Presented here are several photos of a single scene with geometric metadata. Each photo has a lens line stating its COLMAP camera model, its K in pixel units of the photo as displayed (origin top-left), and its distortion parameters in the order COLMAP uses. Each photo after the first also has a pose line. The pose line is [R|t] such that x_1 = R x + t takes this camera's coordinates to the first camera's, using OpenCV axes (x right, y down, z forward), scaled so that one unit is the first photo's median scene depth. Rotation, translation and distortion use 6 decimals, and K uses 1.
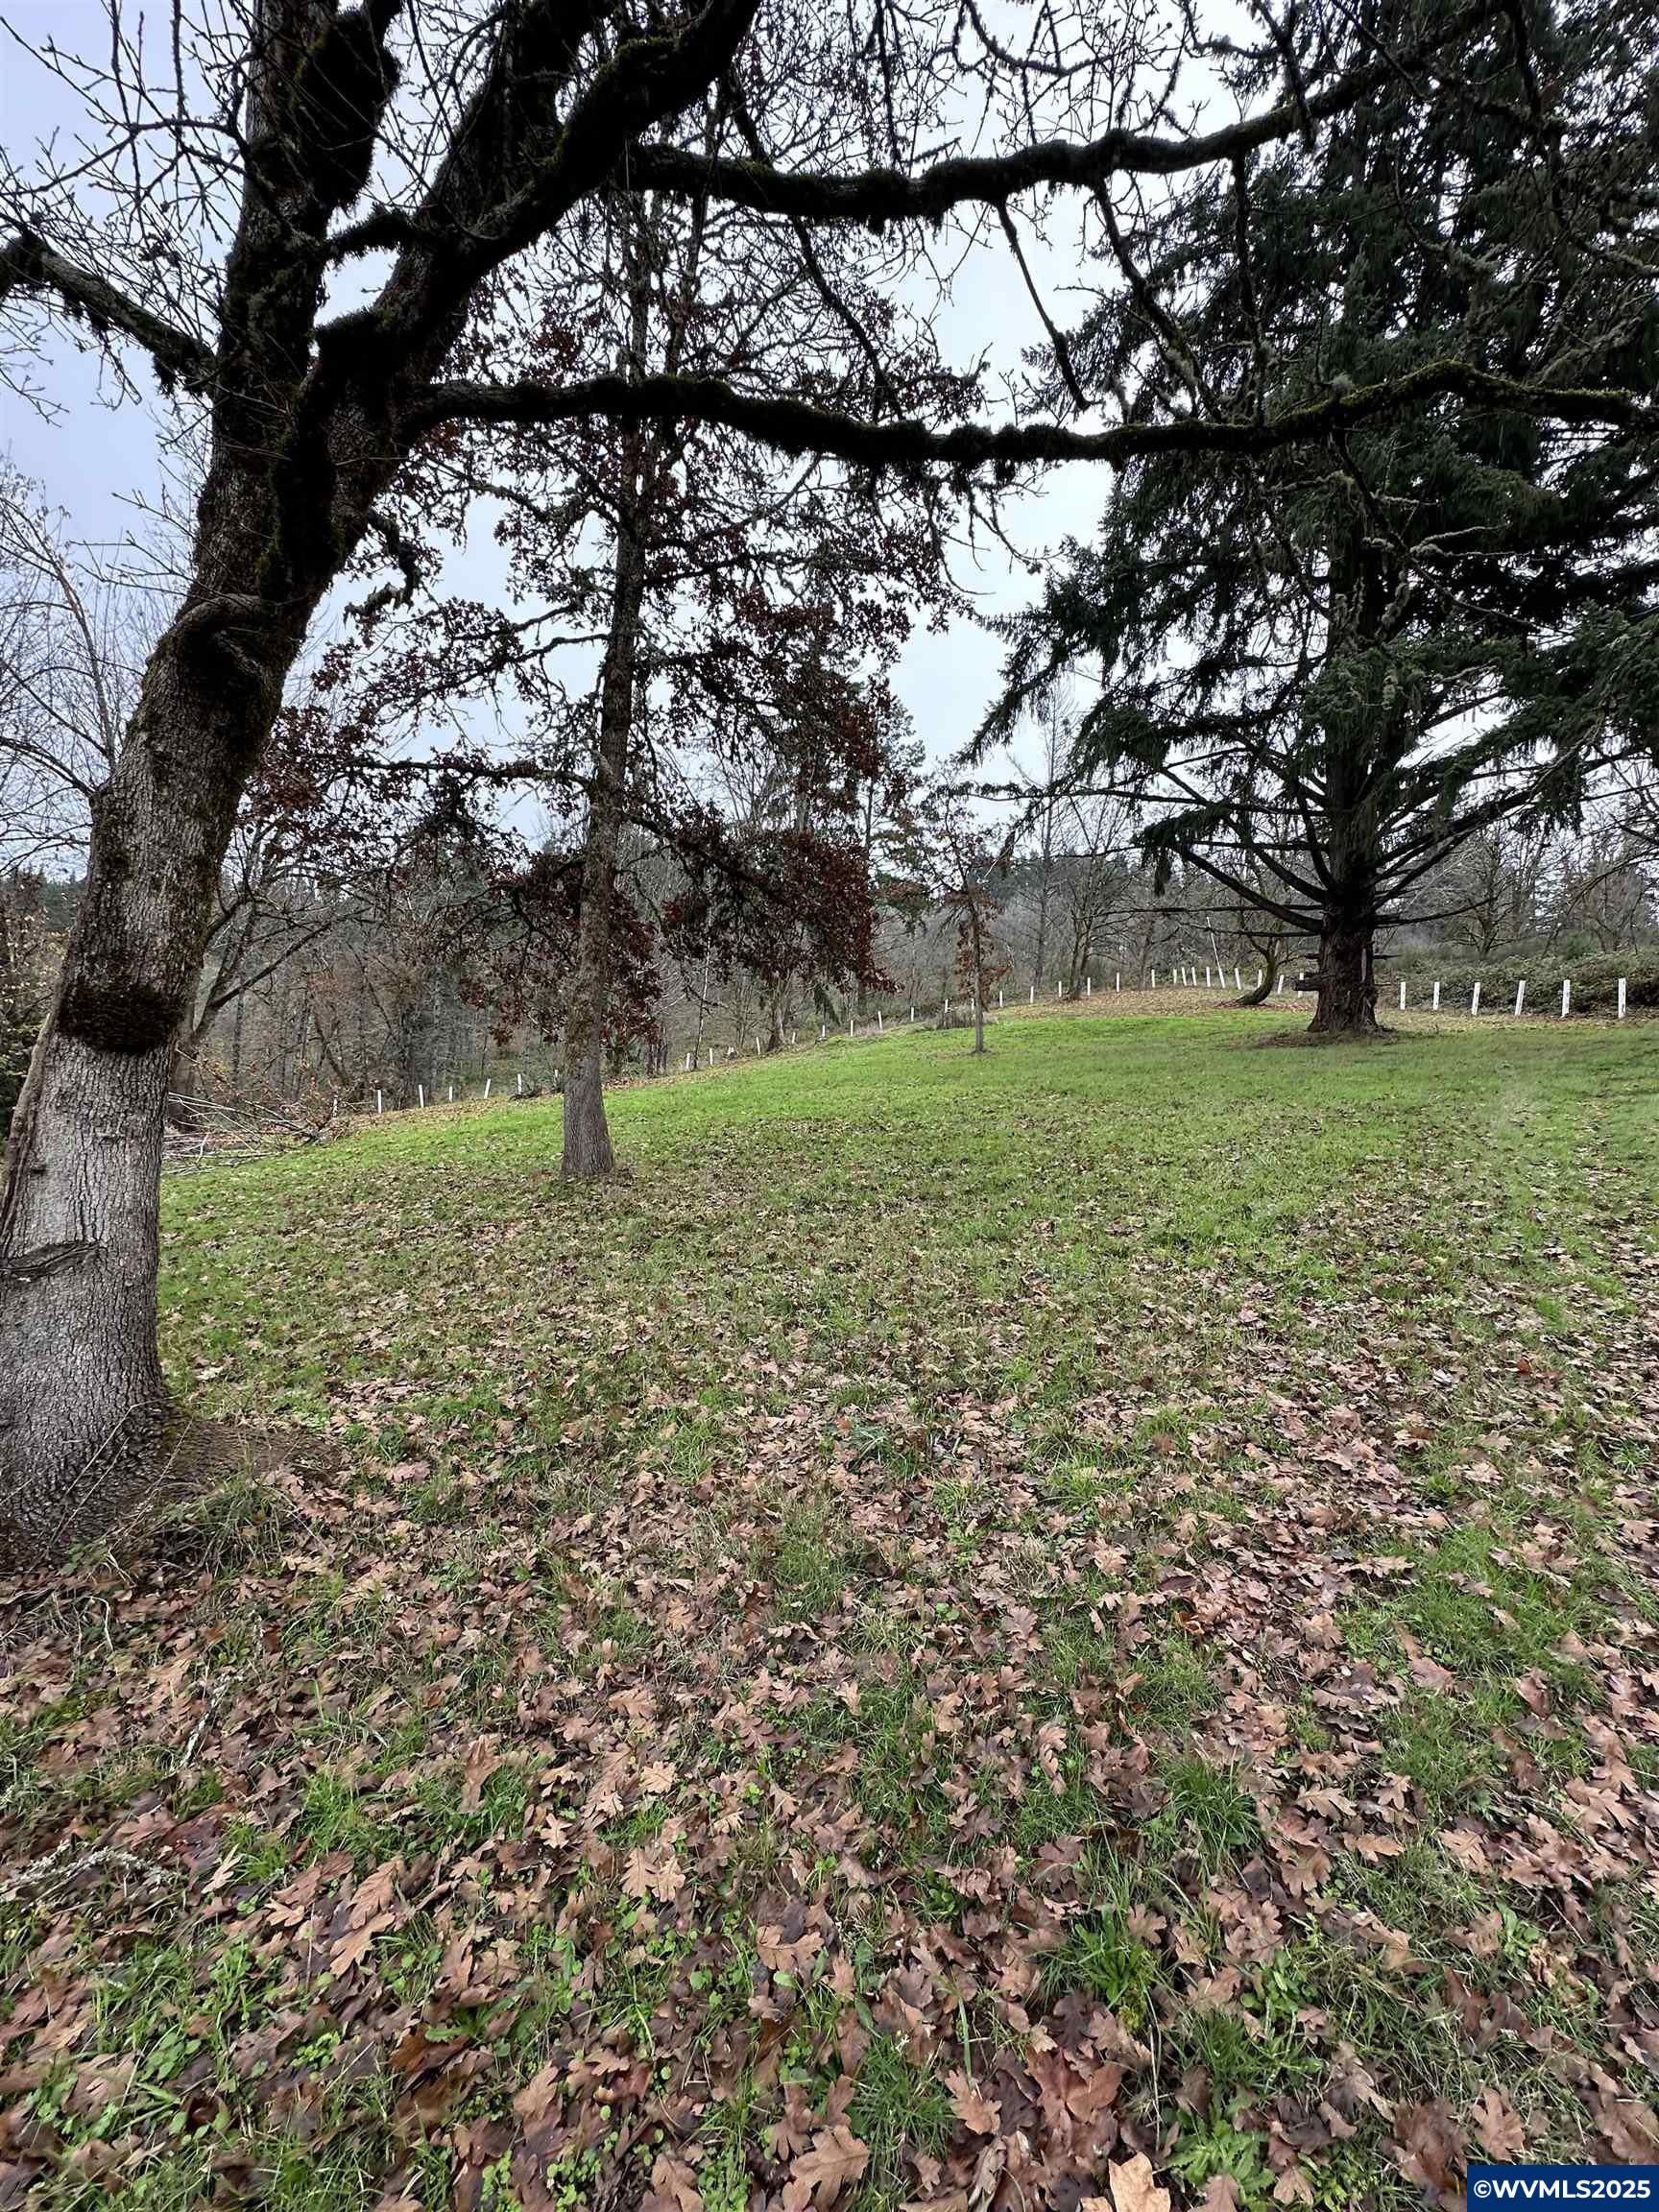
lens RADIAL K [[880.8, 0, 826.9], [0, 880.8, 1105.4], [0, 0, 1]] dist [-0.001421, -0.000646]
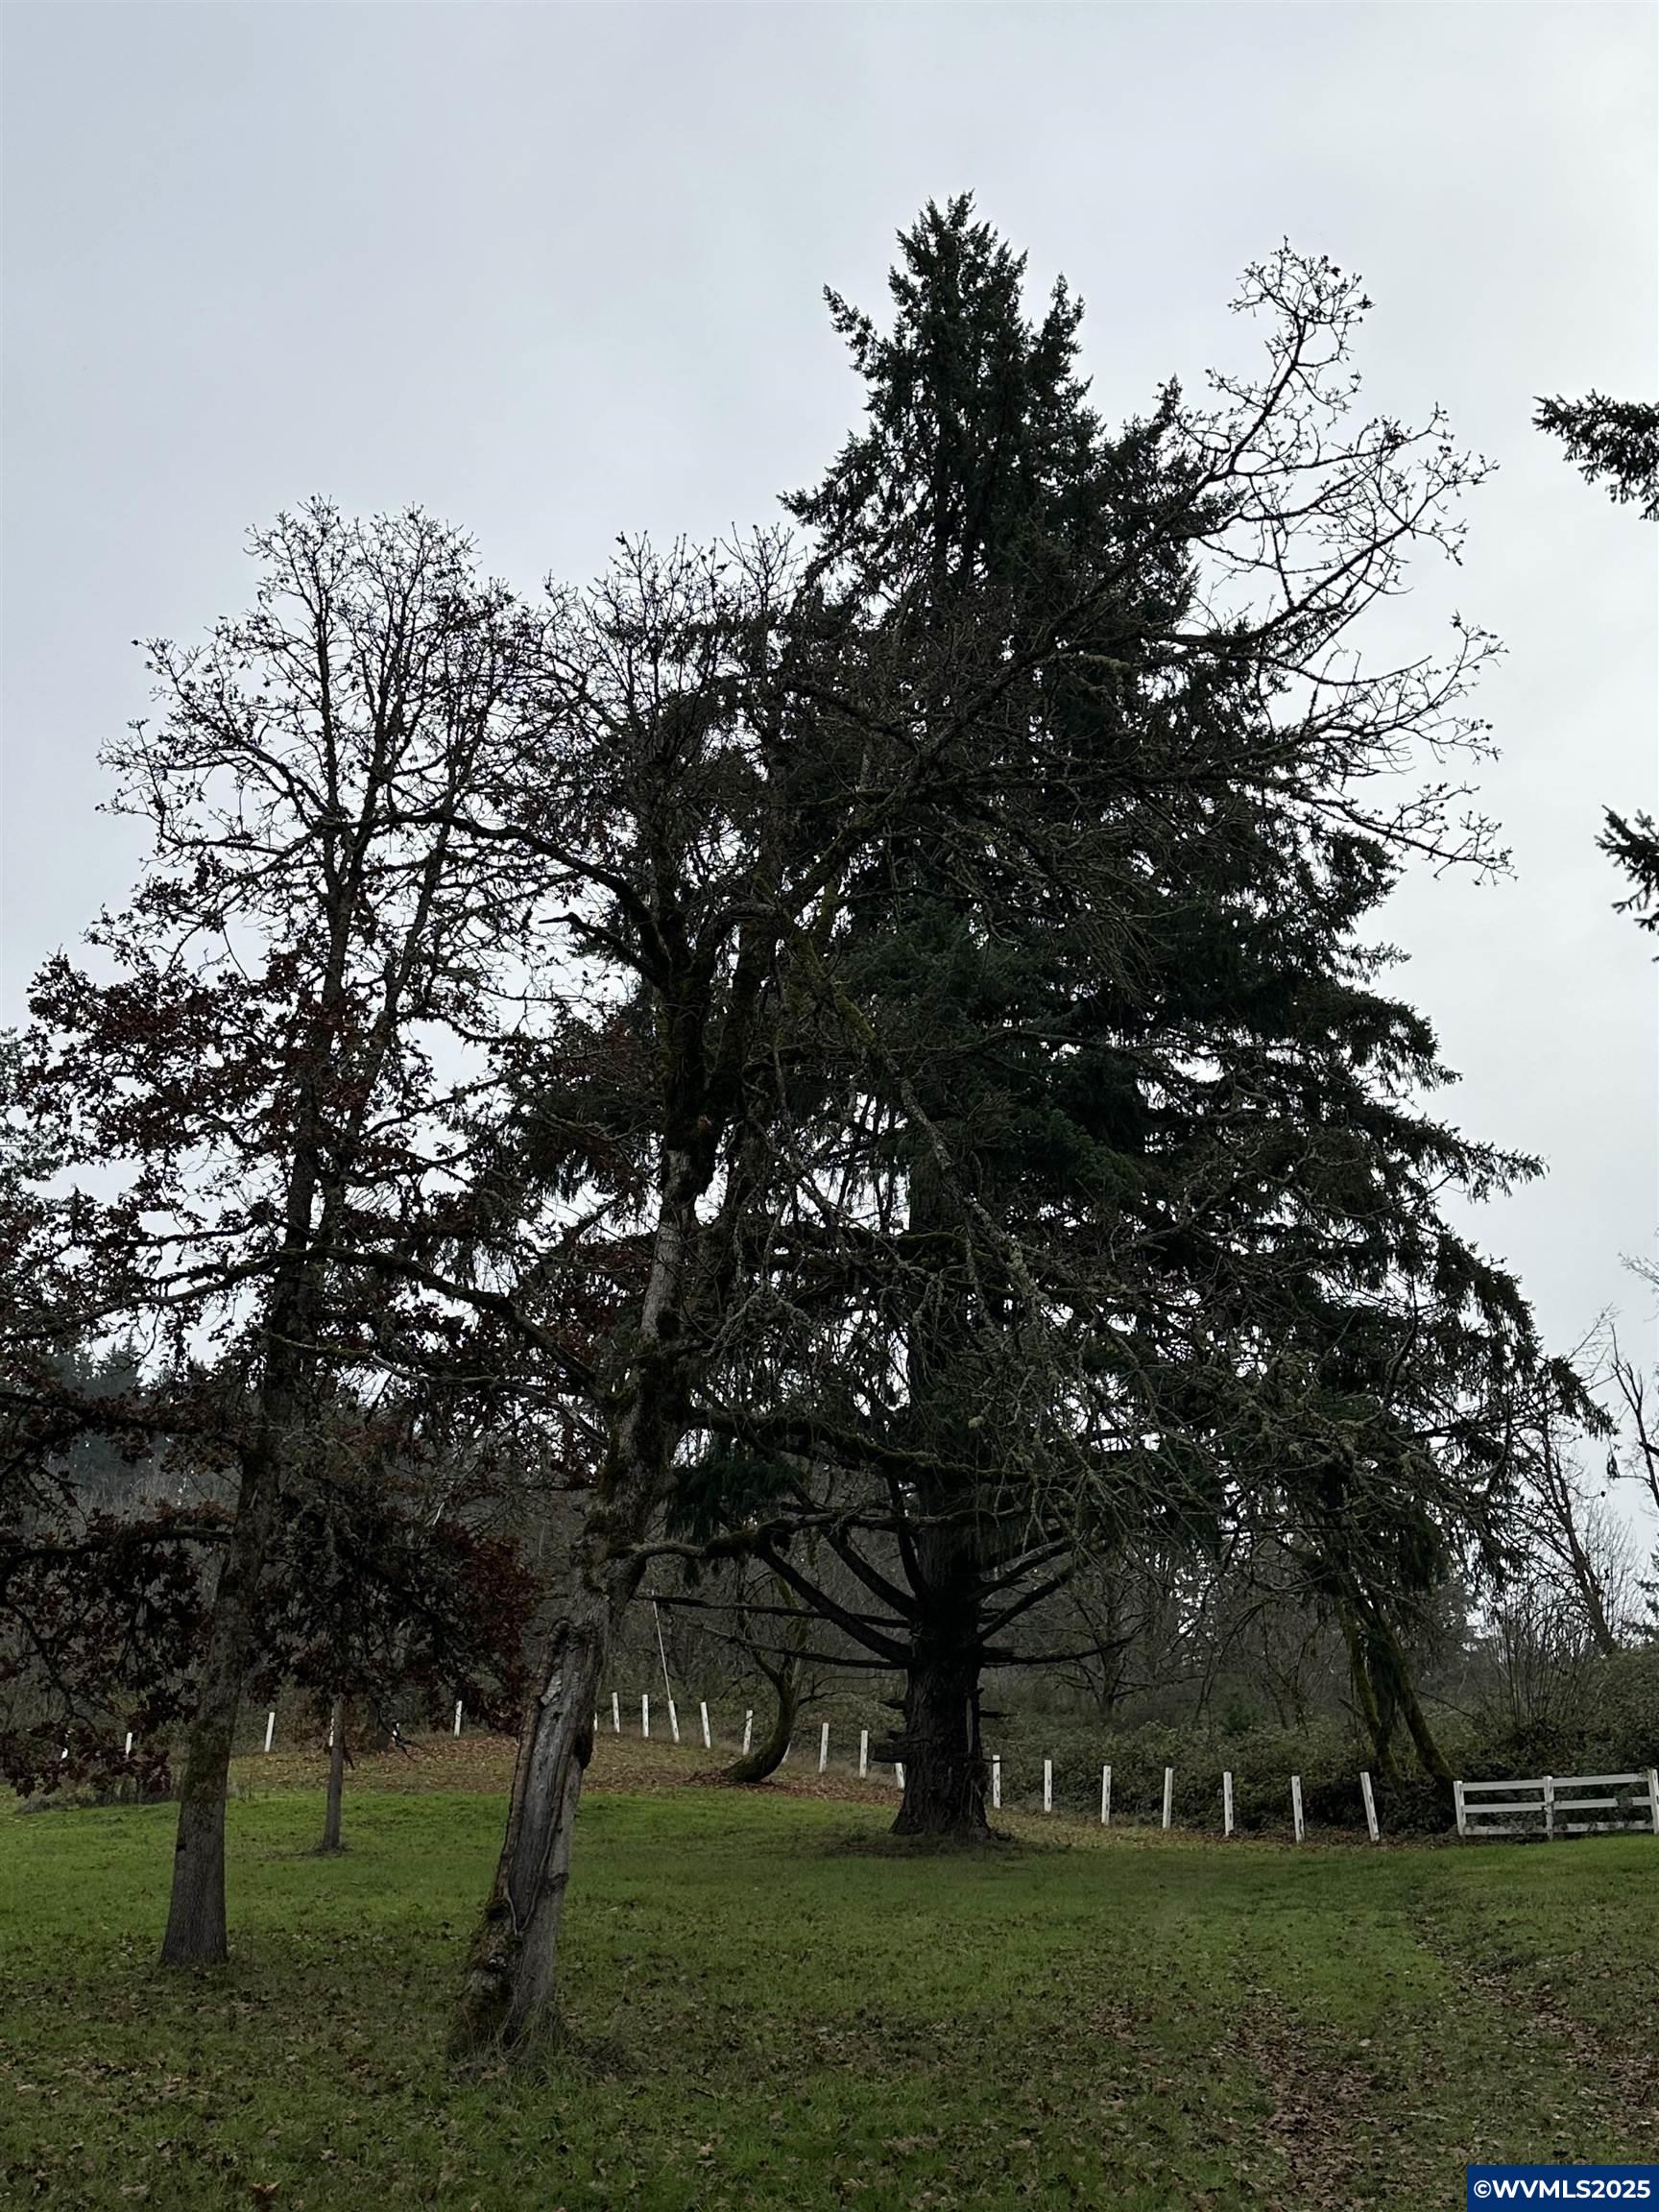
lens RADIAL K [[2254.7, 0, 830.1], [0, 2254.7, 1104.9], [0, 0, 1]] dist [0.107319, 0.000000]
pose [[0.863690, 0.198757, 0.463179, -0.247747], [-0.007160, 0.923710, -0.383026, 0.042662], [-0.503972, 0.327499, 0.799222, -0.309936]]
